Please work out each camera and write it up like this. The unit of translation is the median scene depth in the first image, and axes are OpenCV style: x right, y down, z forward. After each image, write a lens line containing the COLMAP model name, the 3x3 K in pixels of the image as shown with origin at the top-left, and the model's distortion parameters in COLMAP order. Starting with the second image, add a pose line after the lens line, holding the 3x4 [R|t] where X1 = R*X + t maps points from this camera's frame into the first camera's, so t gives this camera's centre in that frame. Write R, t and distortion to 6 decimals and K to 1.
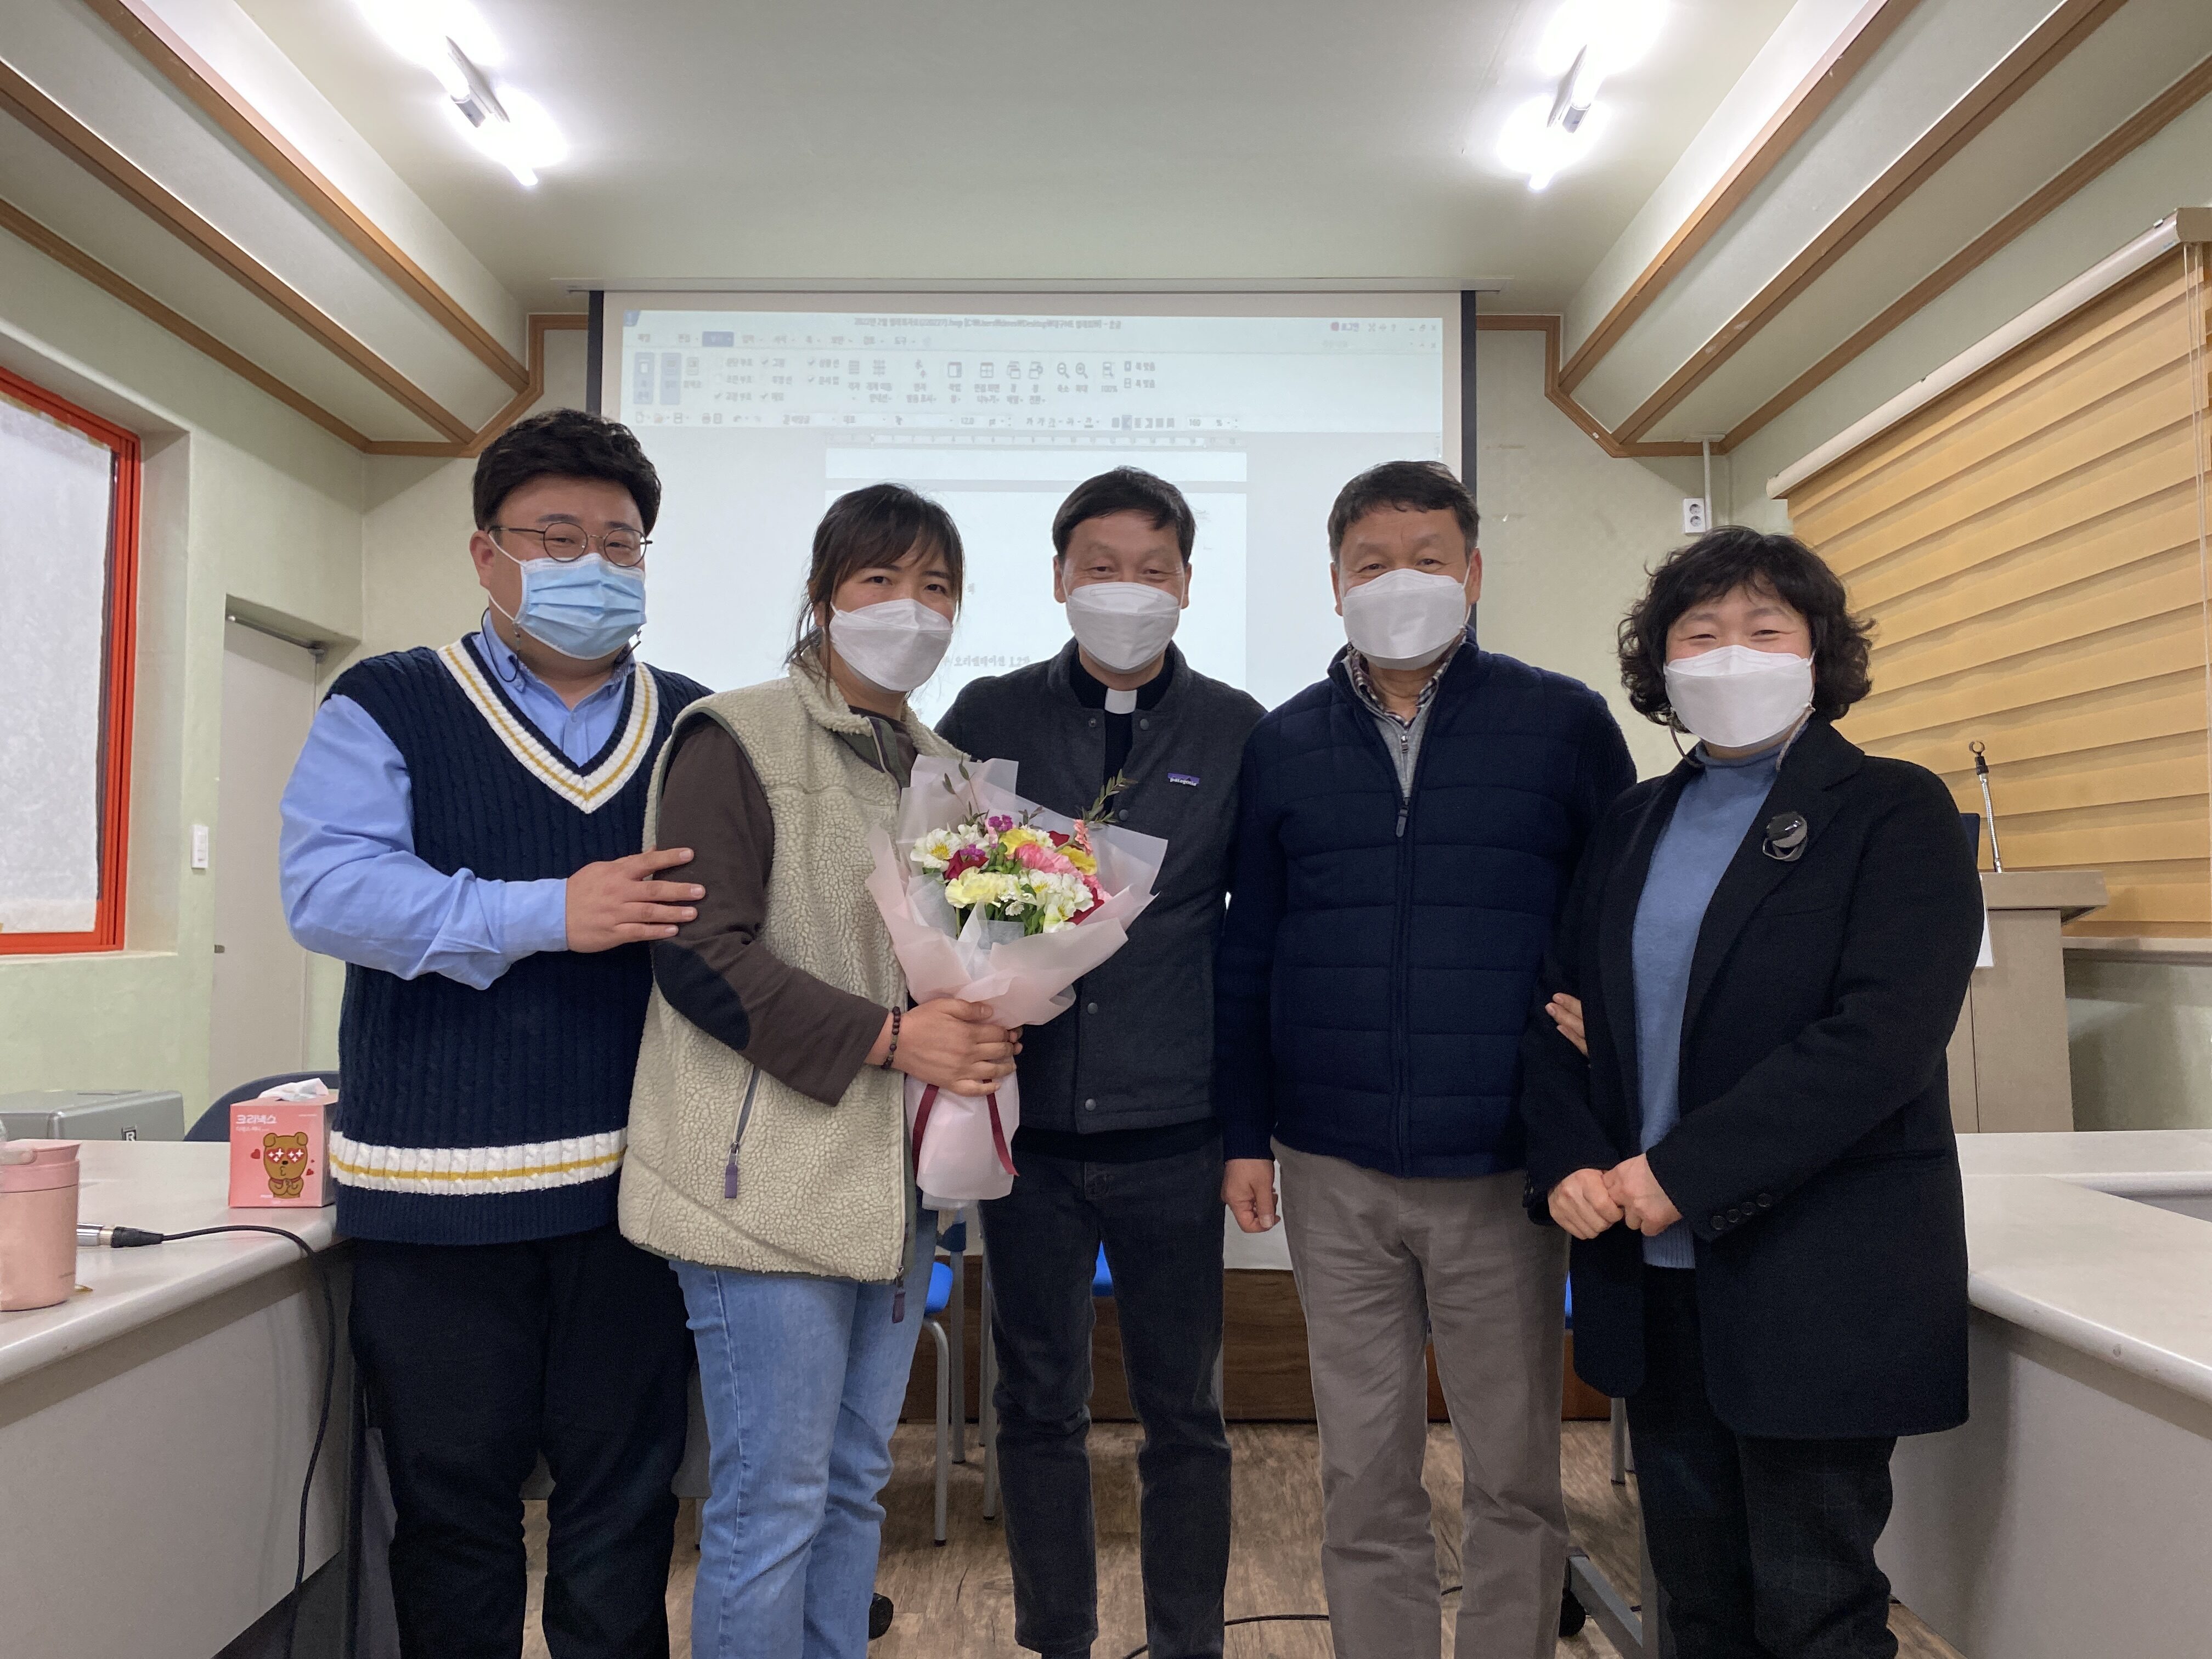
lens RADIAL K [[1880.7, 0, 1151.0], [0, 1880.7, 828.1], [0, 0, 1]] dist [0.053591, -0.015459]
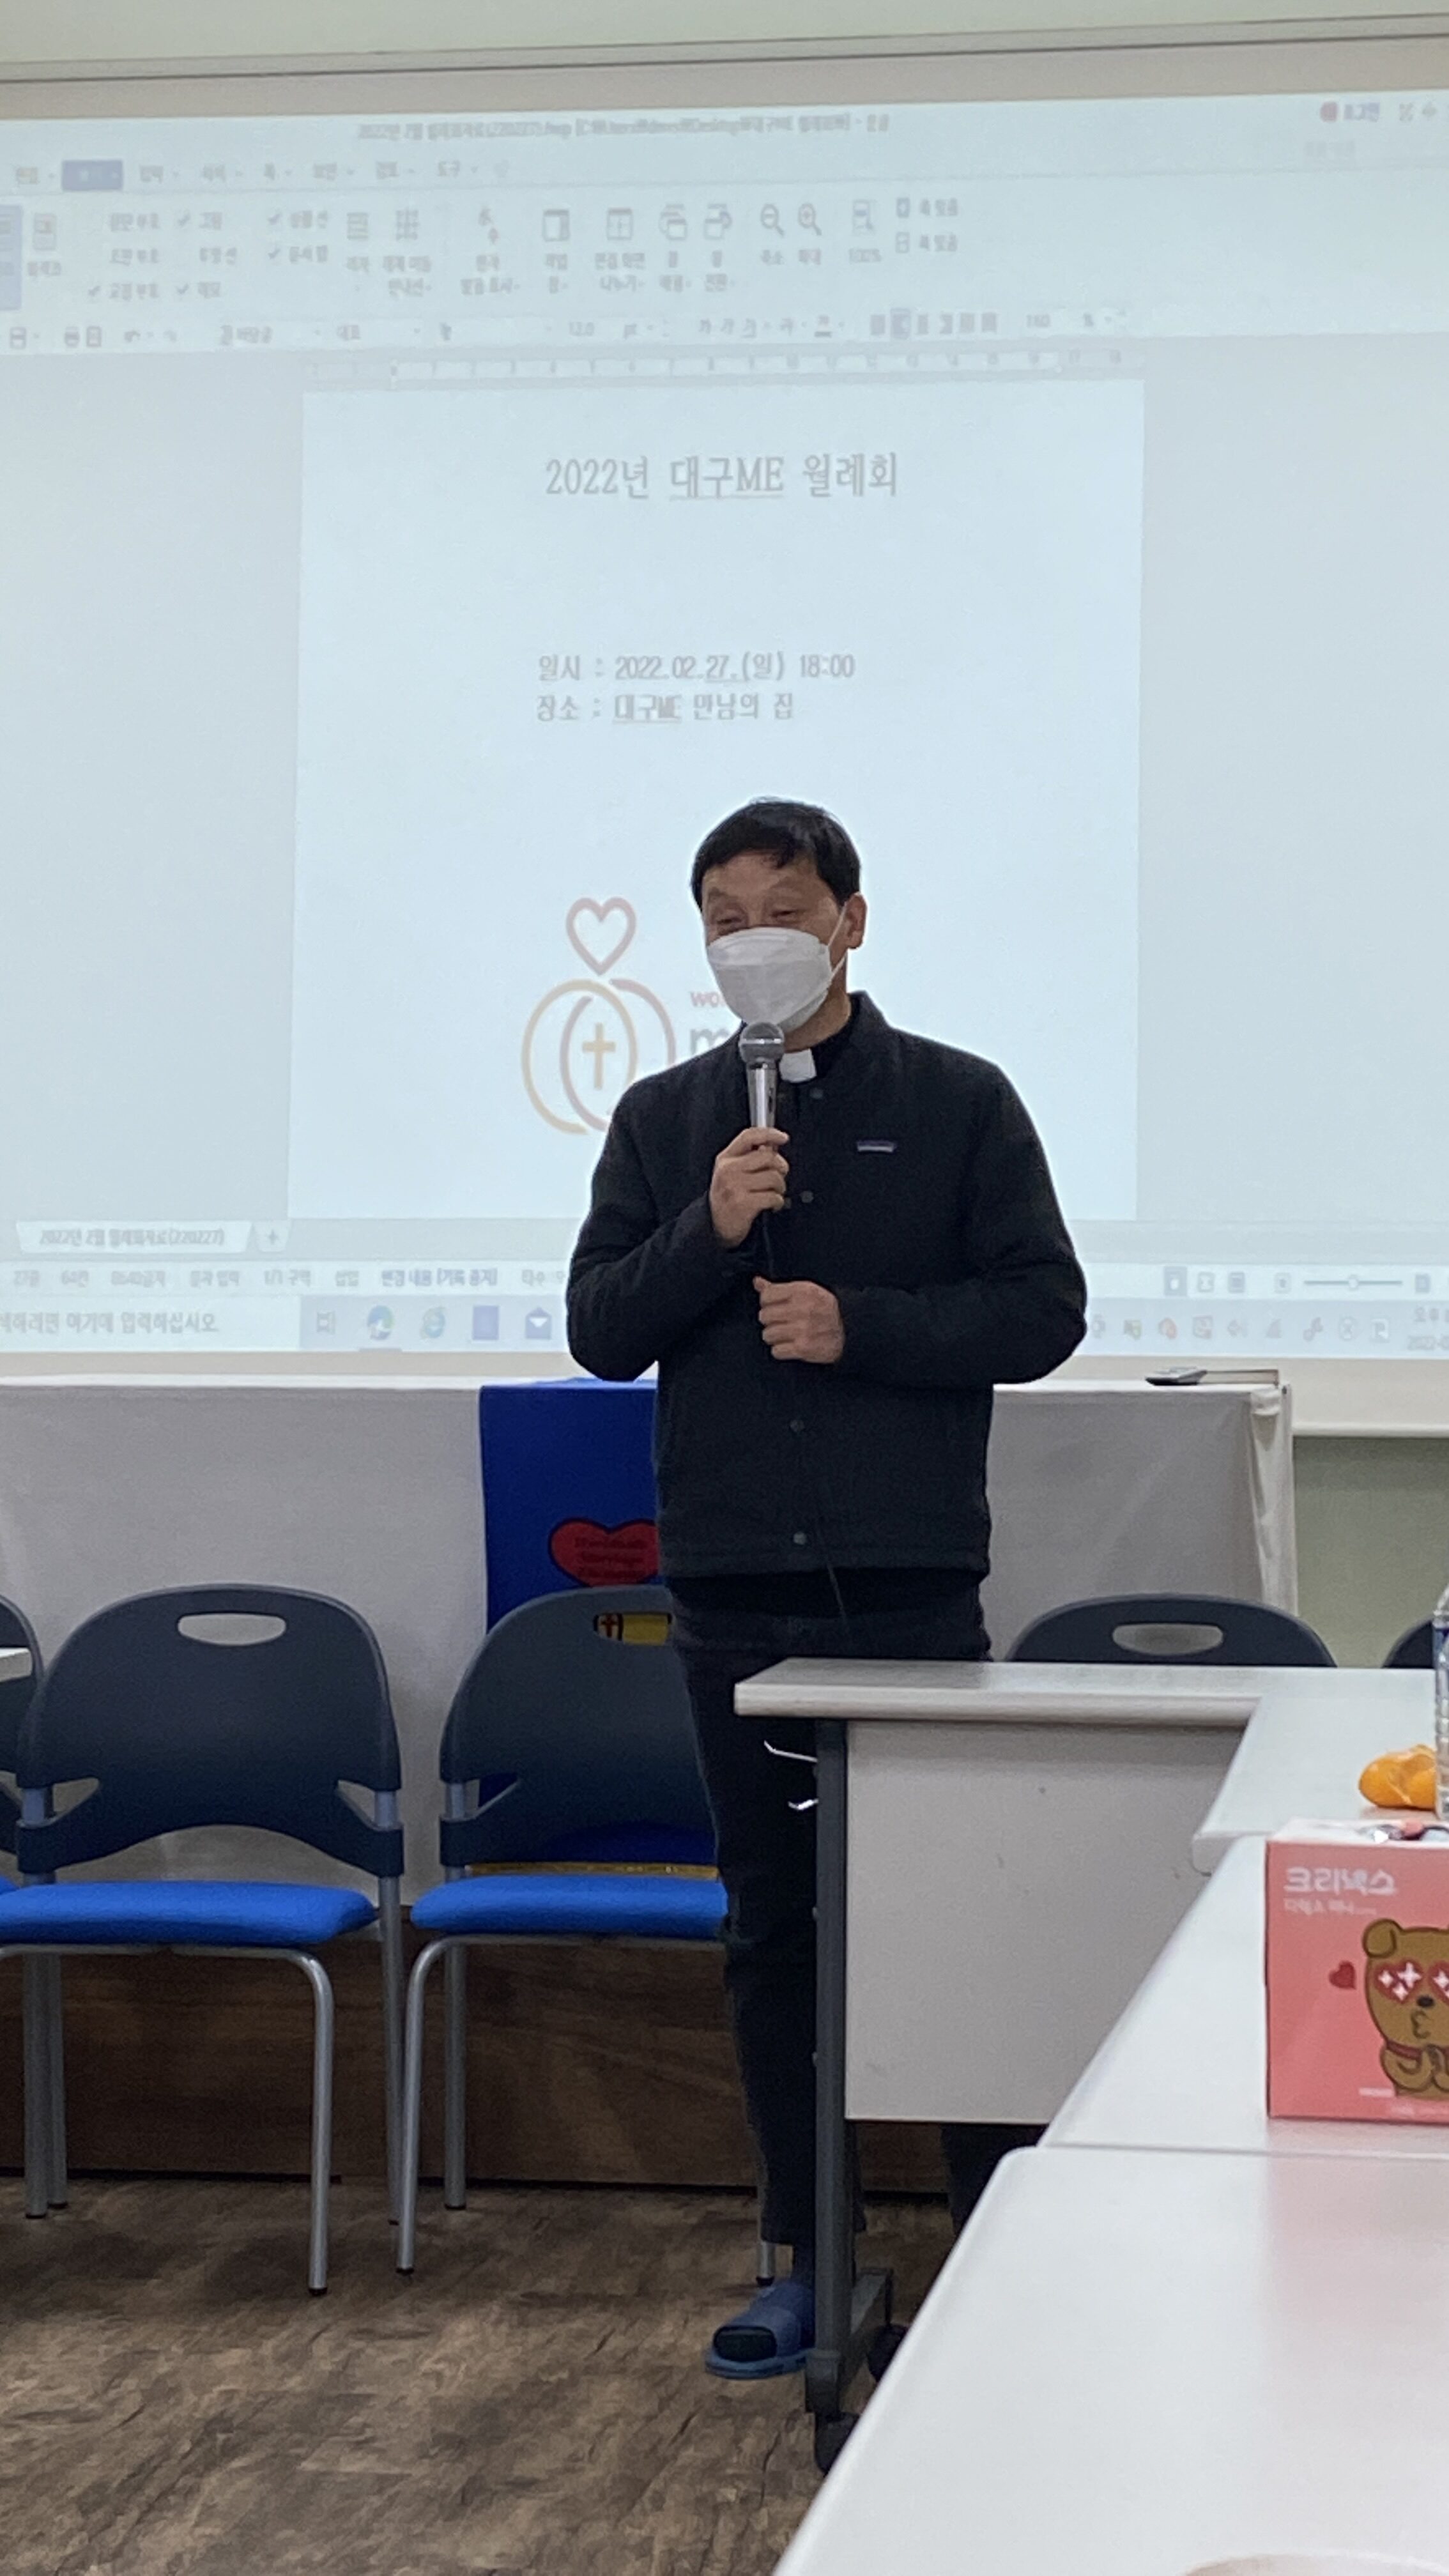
lens RADIAL K [[5321.6, 0, 748.4], [0, 5321.6, 1292.7], [0, 0, 1]] dist [0.198214, 0.000000]
pose [[0.989162, 0.005551, -0.146721, 0.155317], [0.001323, 0.998908, 0.046712, -0.027700], [0.146820, -0.046400, 0.988074, -0.403531]]
